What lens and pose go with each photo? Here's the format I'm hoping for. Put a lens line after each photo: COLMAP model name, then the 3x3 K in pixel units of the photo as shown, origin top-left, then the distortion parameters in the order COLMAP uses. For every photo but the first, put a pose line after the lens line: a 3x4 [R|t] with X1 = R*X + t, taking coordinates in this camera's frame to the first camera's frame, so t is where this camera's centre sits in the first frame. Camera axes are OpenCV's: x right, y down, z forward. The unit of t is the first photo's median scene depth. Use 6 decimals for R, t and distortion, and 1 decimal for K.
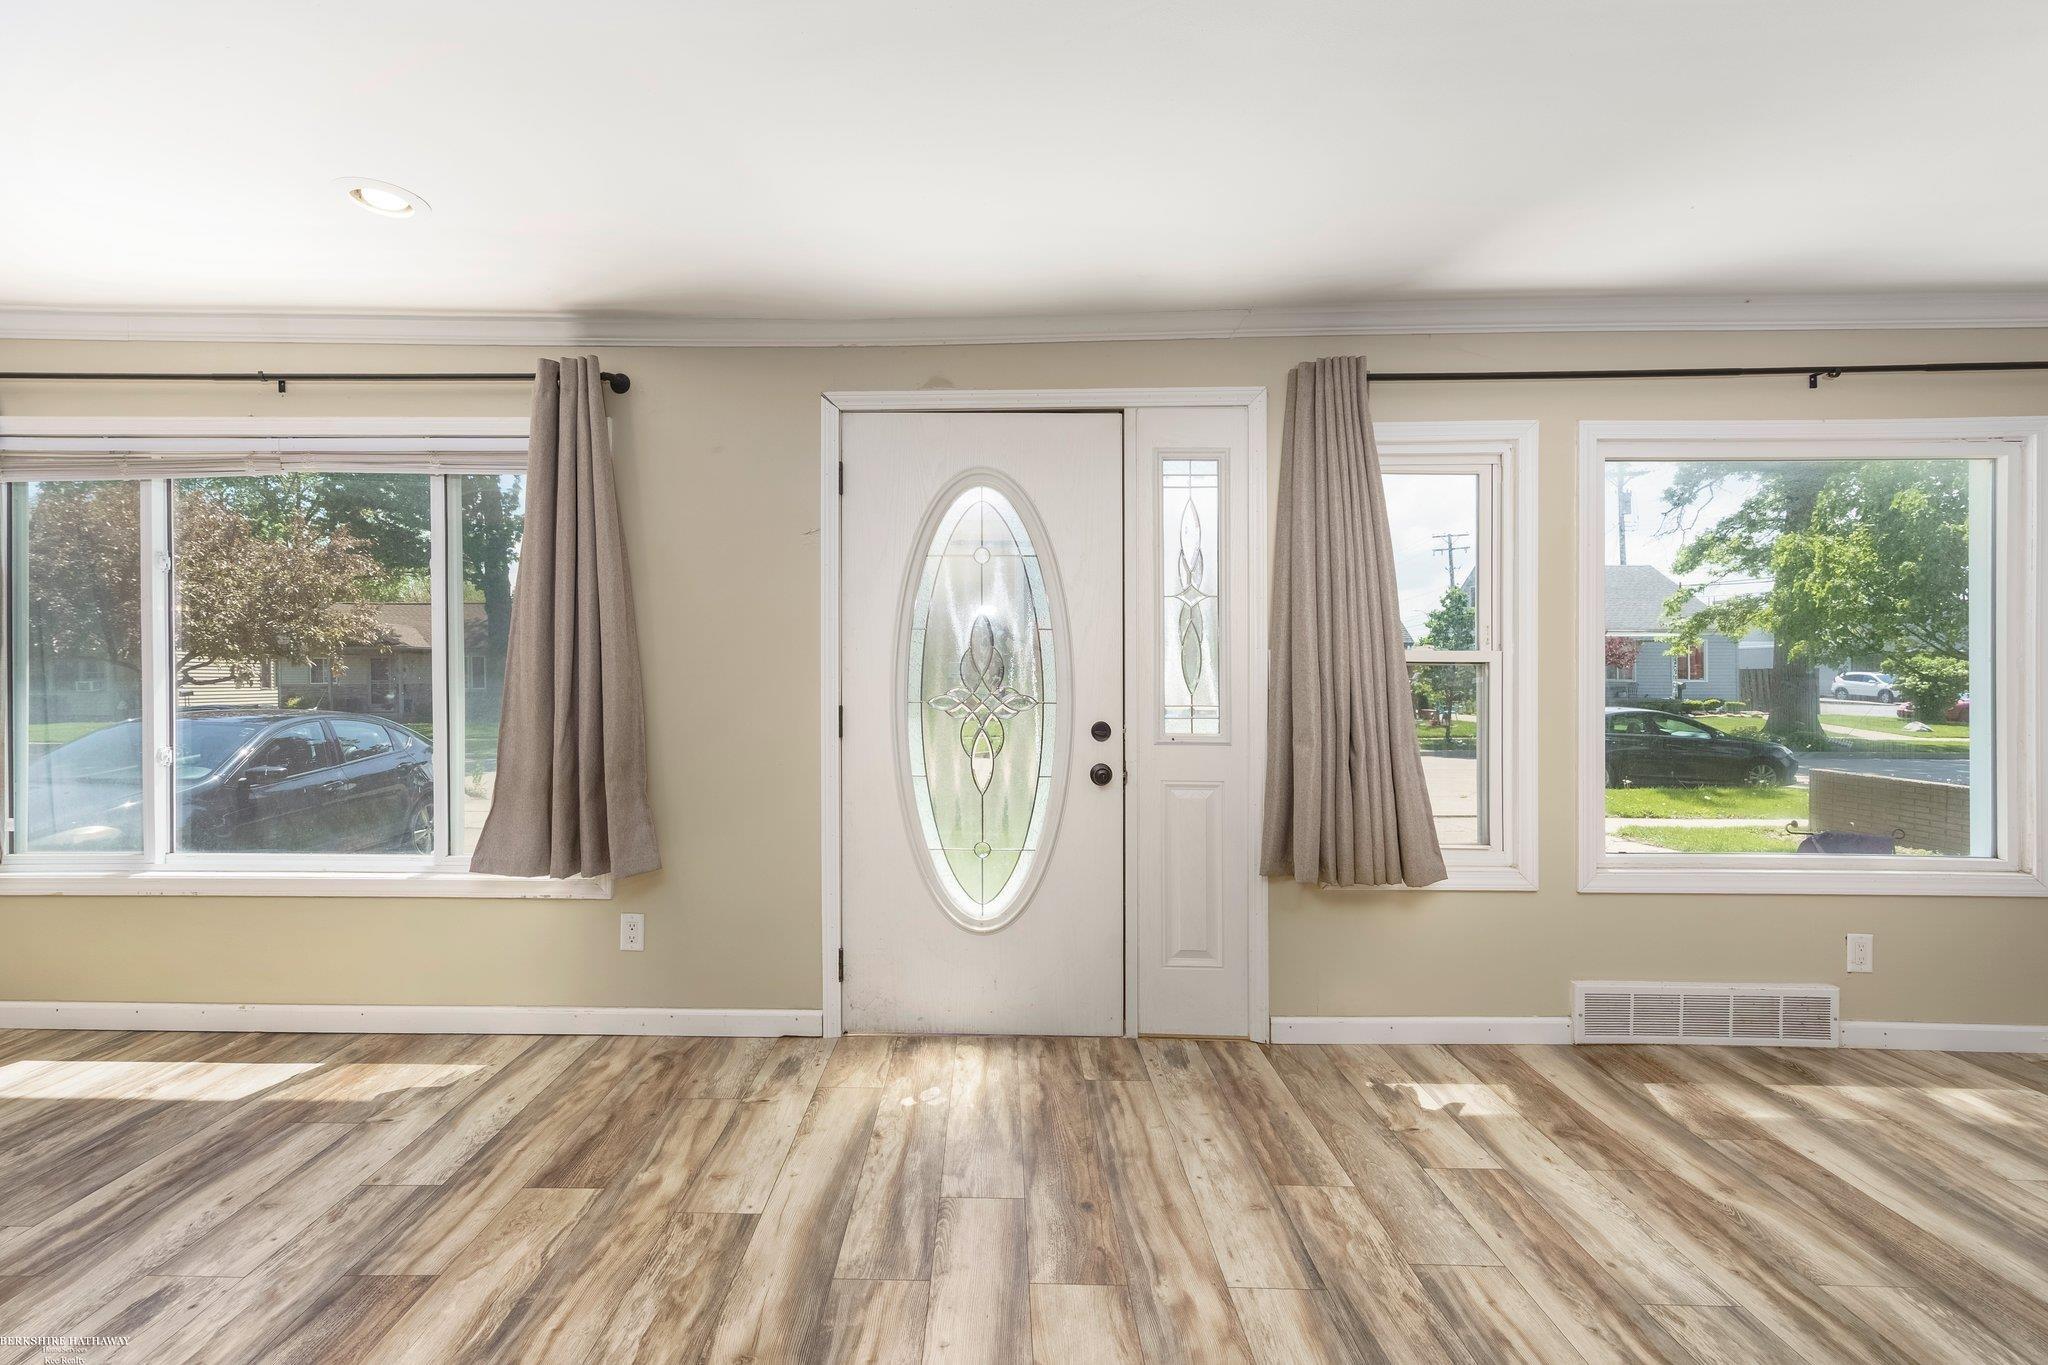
lens RADIAL K [[936.2, 0, 976.9], [0, 936.2, 677.7], [0, 0, 1]] dist [0.005699, 0.001123]
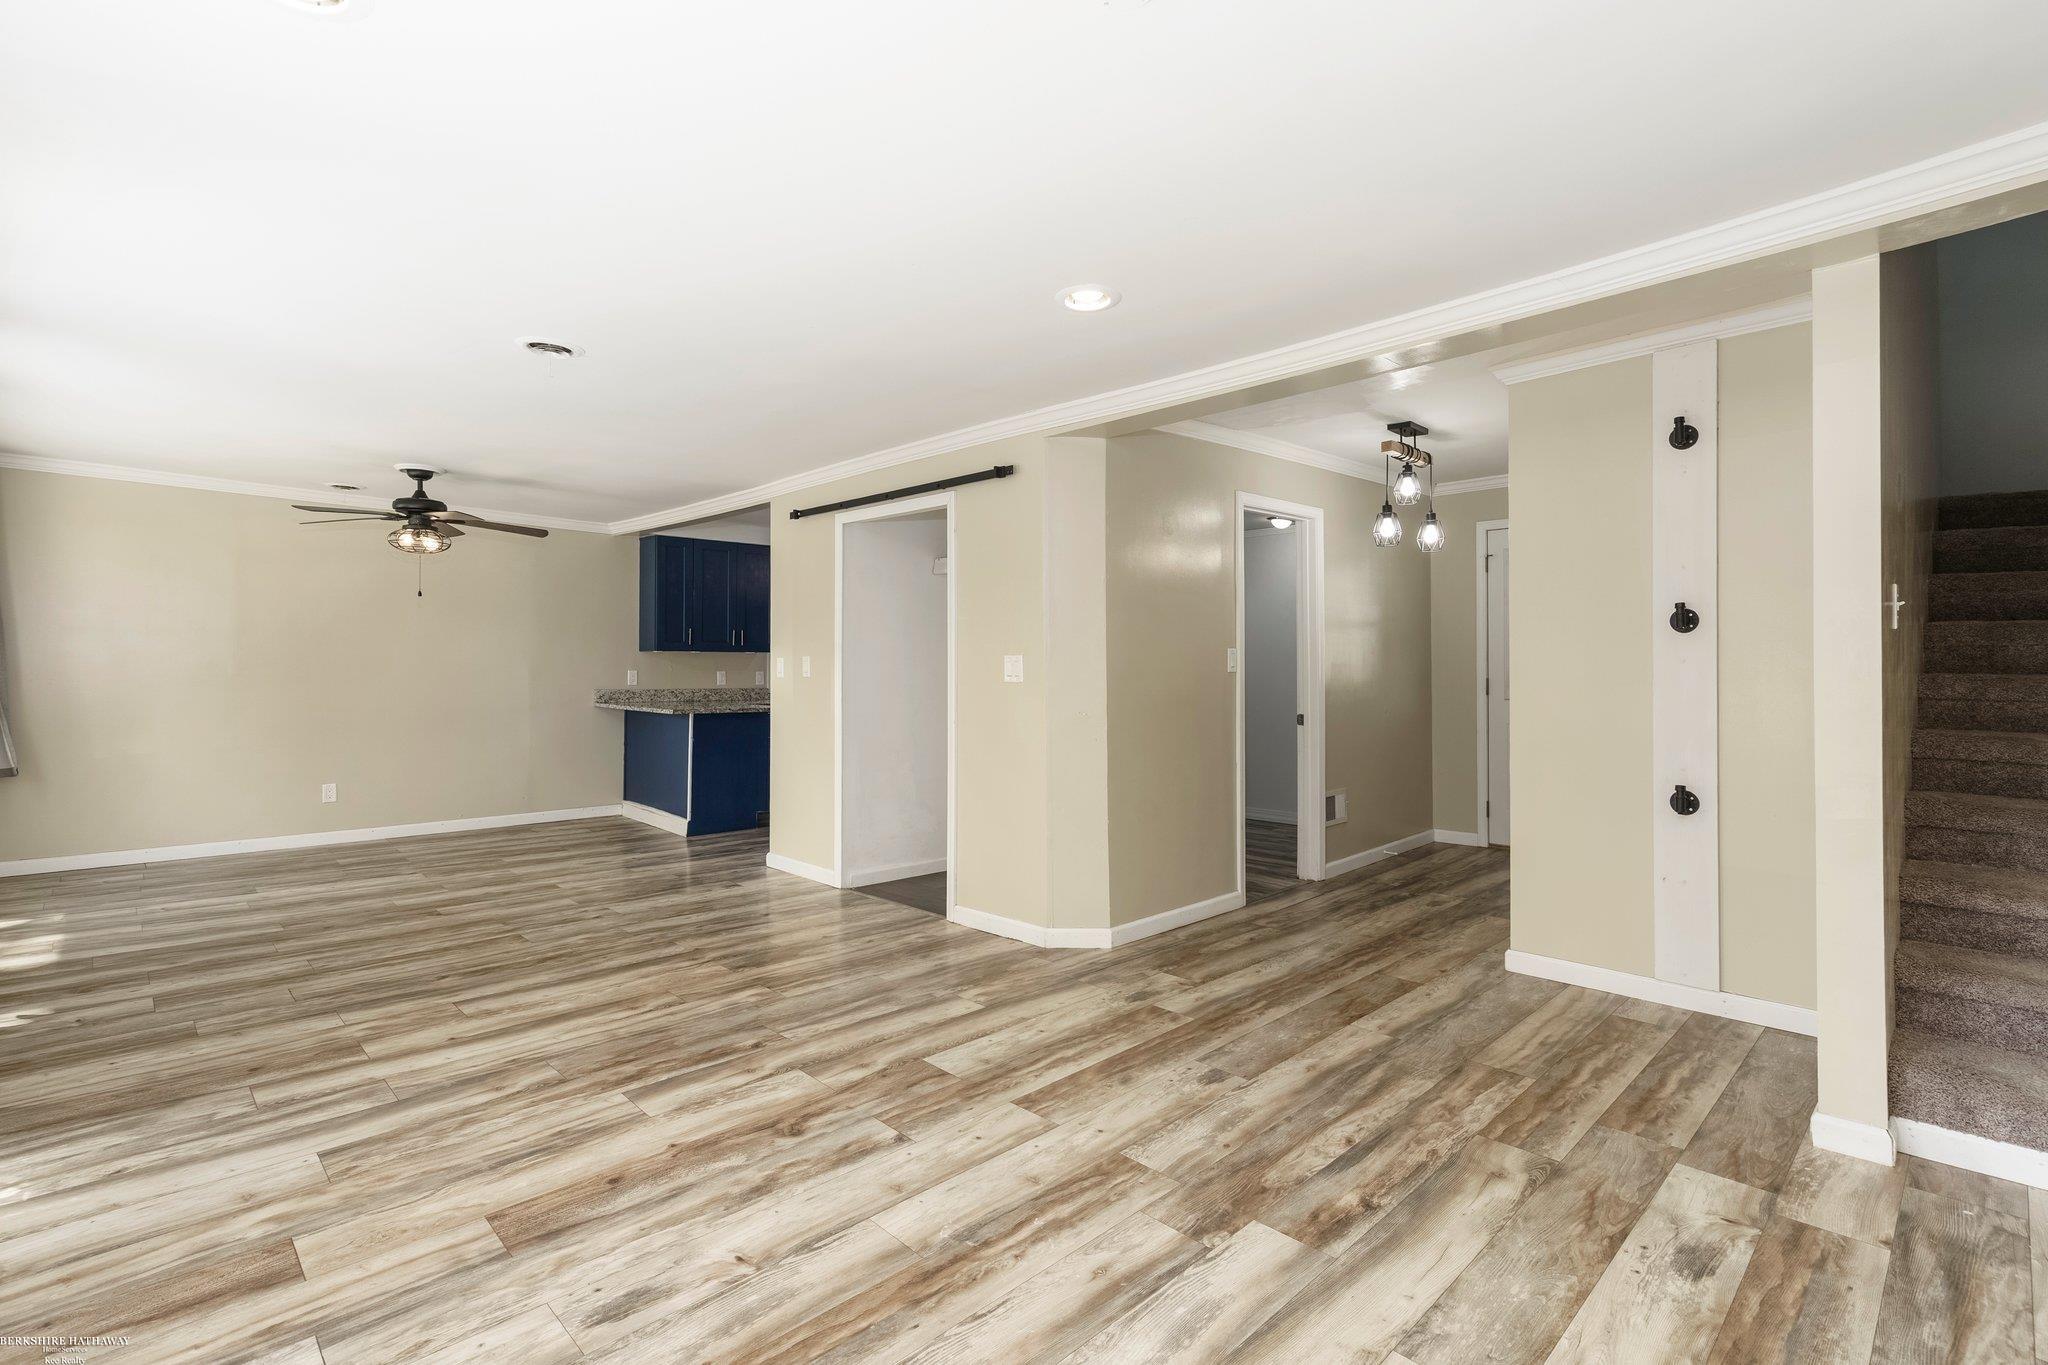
lens RADIAL K [[952.9, 0, 999.4], [0, 952.9, 657.0], [0, 0, 1]] dist [0.009180, 0.000227]
pose [[-0.702534, 0.000966, 0.711649, -1.155736], [-0.005851, 0.999957, -0.007133, -0.013182], [-0.711626, -0.009175, -0.702499, 0.876561]]
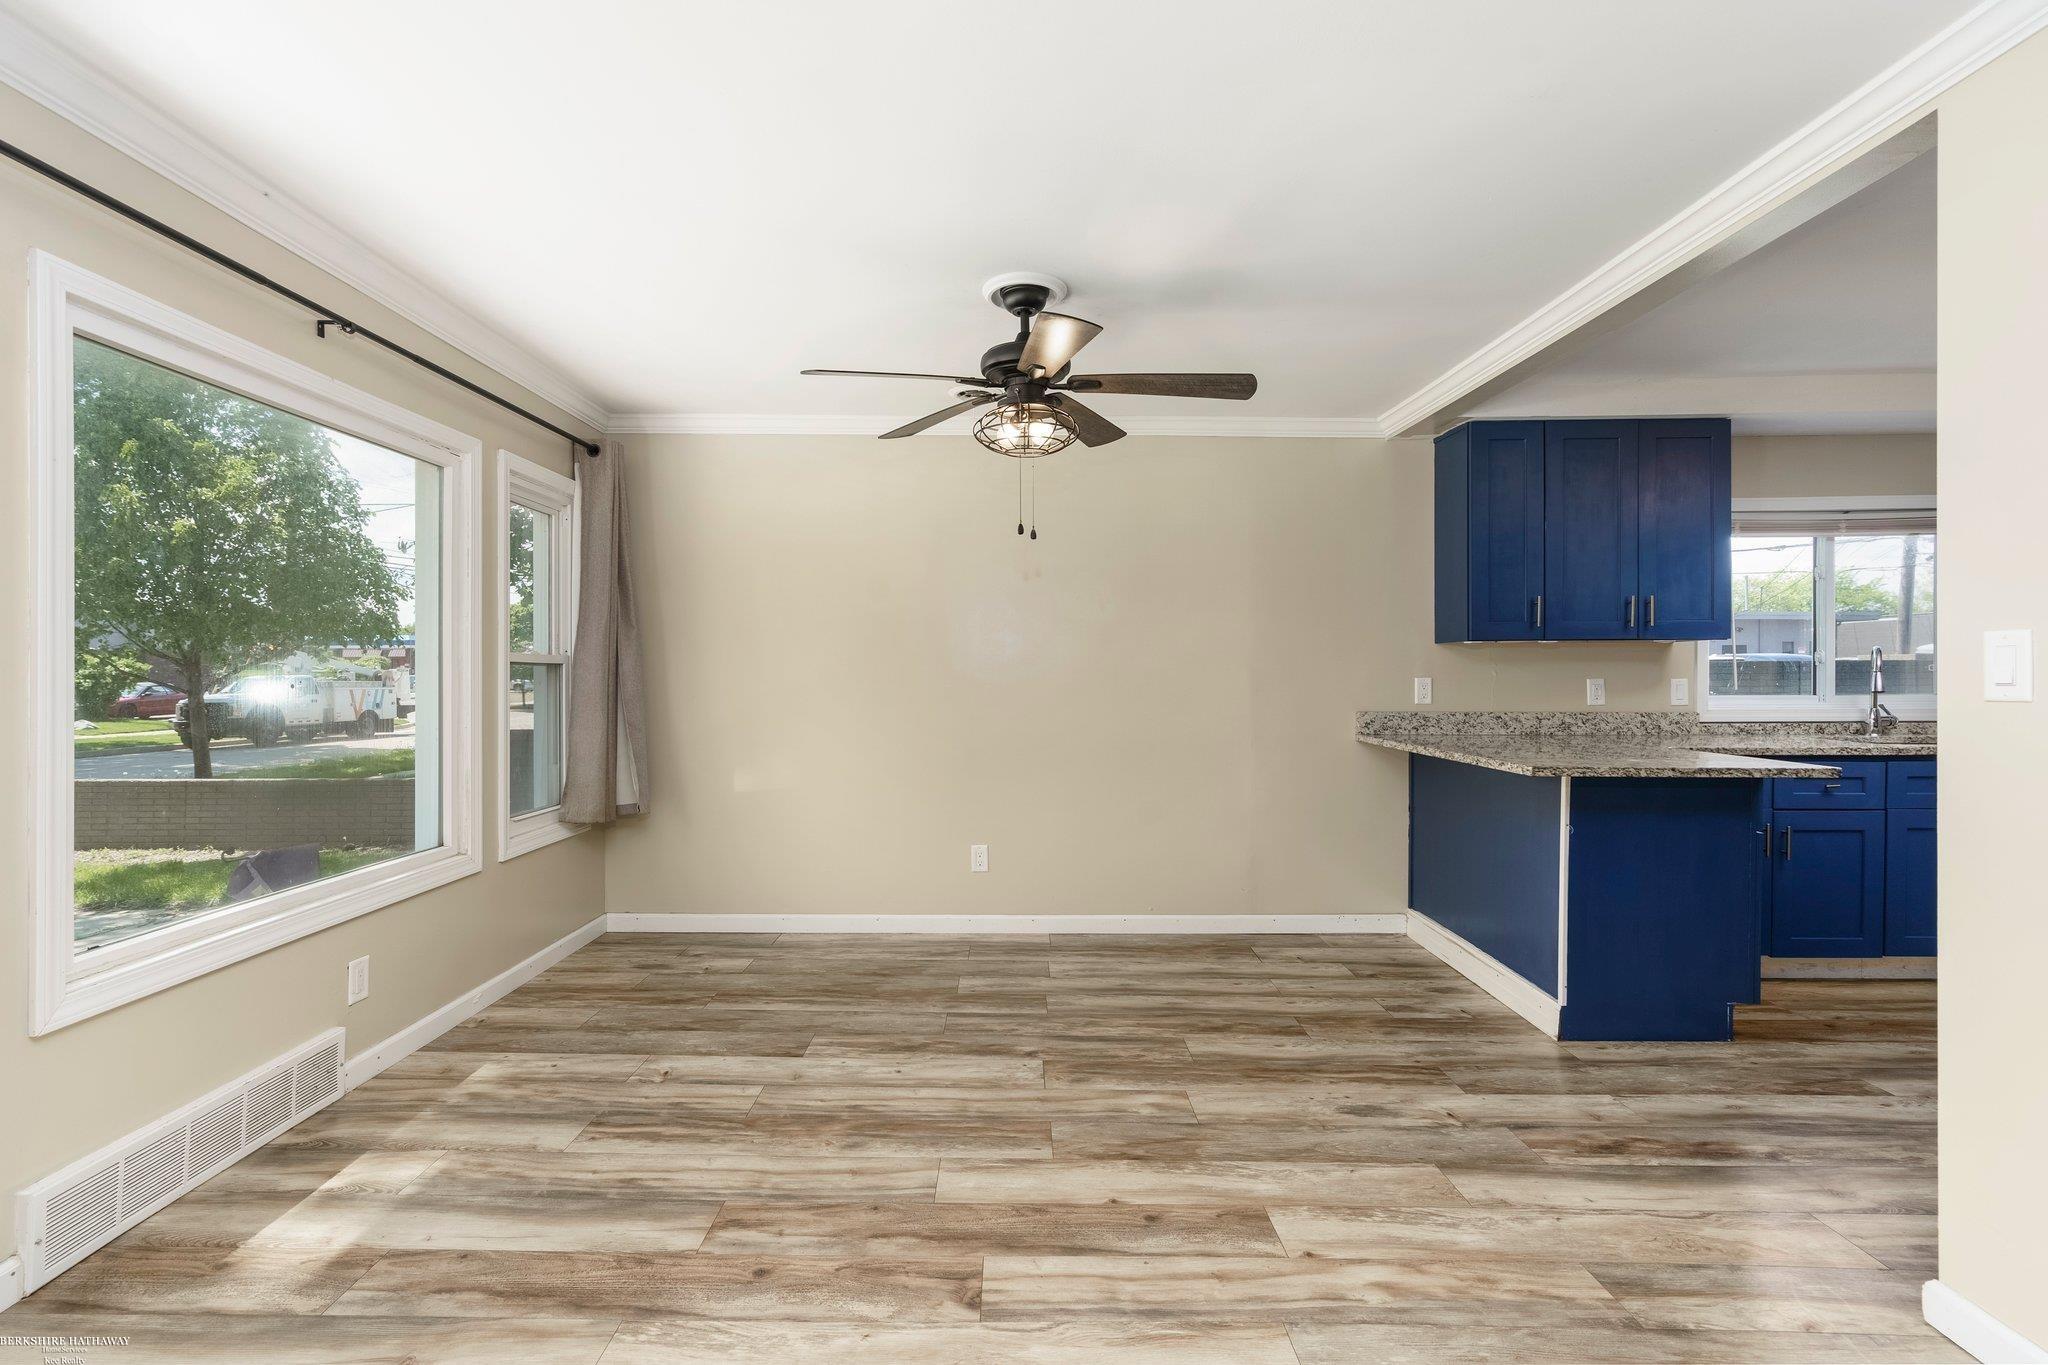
lens RADIAL K [[917.1, 0, 1007.1], [0, 917.1, 679.8], [0, 0, 1]] dist [0.007978, 0.000187]
pose [[-0.015234, -0.009083, 0.999843, 0.045981], [0.004527, 0.999948, 0.009153, -0.001837], [-0.999874, 0.004666, -0.015192, 0.399885]]
